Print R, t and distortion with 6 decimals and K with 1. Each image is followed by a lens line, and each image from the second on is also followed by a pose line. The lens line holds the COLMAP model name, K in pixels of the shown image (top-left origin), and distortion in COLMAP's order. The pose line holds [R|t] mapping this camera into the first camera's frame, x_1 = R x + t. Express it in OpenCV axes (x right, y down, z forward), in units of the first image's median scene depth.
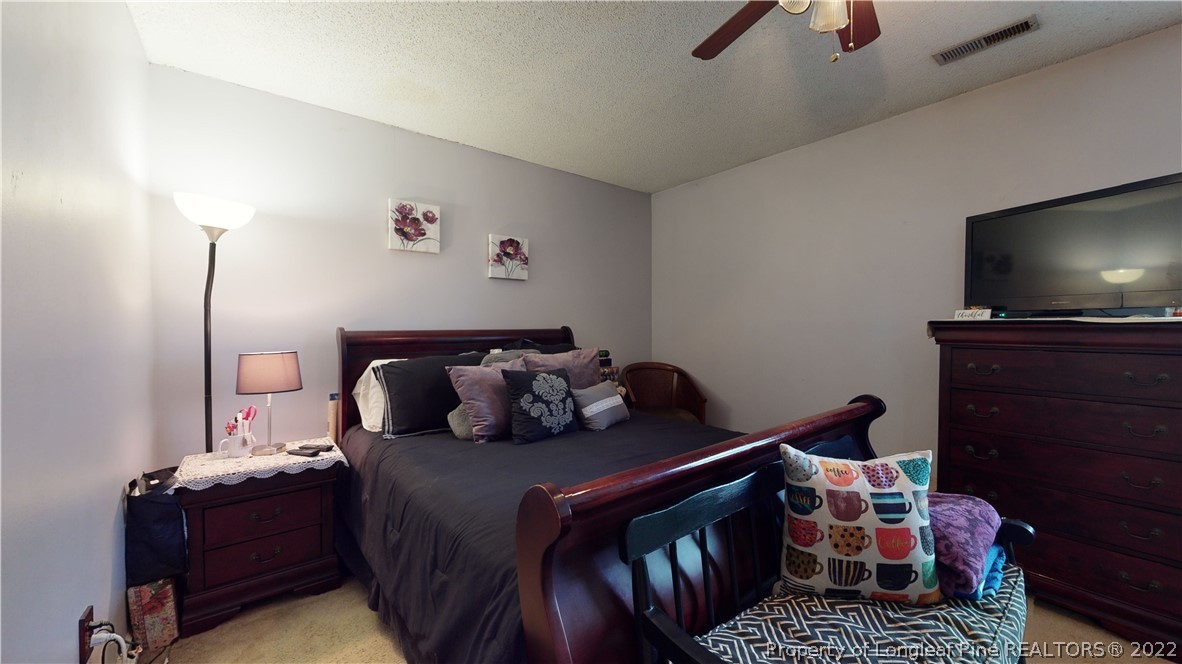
lens RADIAL K [[431.2, 0, 591.0], [0, 431.2, 332.0], [0, 0, 1]] dist [0.000513, 0.000038]
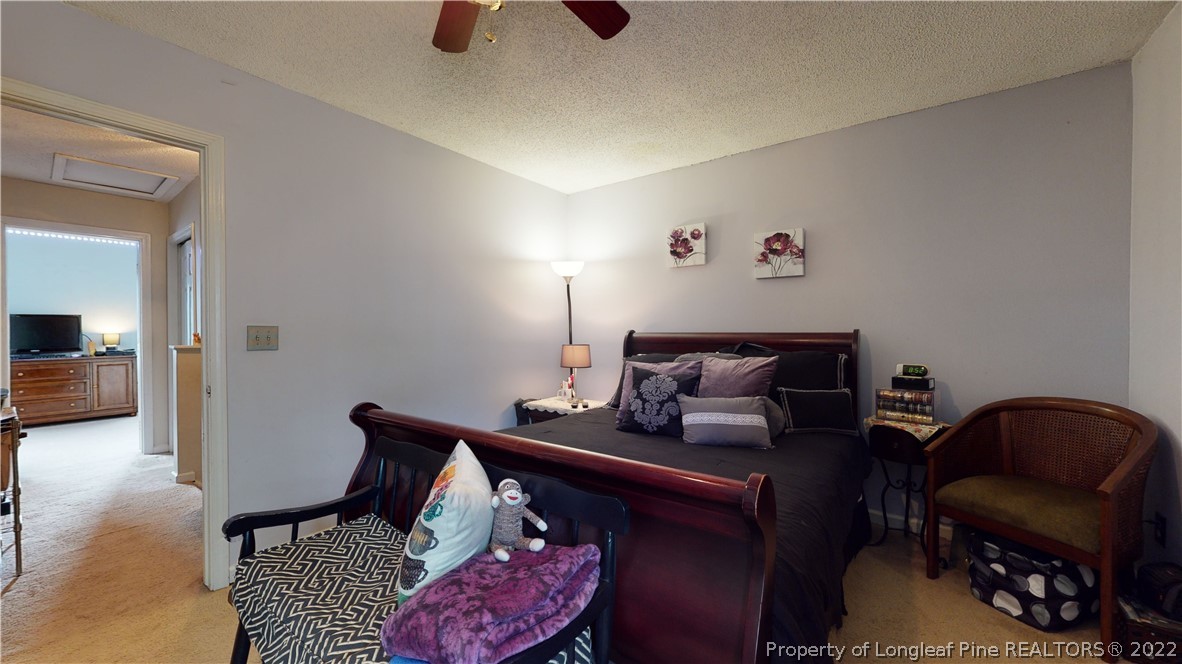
lens RADIAL K [[431.2, 0, 591.0], [0, 431.2, 332.0], [0, 0, 1]] dist [0.000513, 0.000038]
pose [[0.258472, 0.012827, -0.965934, 0.676184], [-0.007983, 0.999906, 0.011142, -0.015817], [0.965986, 0.004831, 0.258550, 0.432680]]
